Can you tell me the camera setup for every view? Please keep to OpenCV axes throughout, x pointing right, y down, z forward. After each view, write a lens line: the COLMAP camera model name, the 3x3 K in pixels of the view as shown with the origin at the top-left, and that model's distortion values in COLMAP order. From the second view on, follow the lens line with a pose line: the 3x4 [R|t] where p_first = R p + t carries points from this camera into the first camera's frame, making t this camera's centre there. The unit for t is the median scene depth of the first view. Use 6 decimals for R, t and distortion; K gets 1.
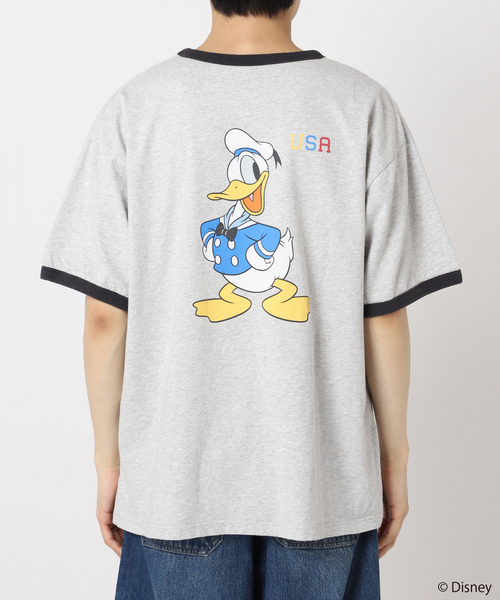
lens RADIAL K [[1275.4, 0, 251.2], [0, 1275.4, 296.1], [0, 0, 1]] dist [-0.097231, 0.000000]
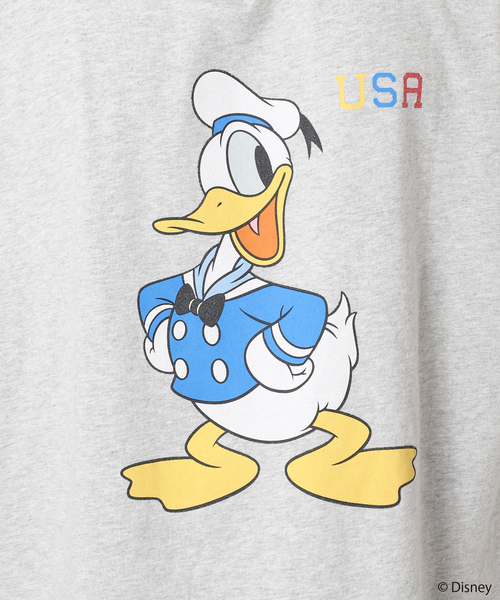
lens RADIAL K [[1275.4, 0, 252.0], [0, 1275.4, 298.2], [0, 0, 1]] dist [-0.097231, 0.000000]
pose [[0.974594, -0.029406, -0.222040, 0.096351], [0.012547, 0.996955, -0.076961, -0.018746], [0.223627, 0.072220, 0.971995, 0.576336]]
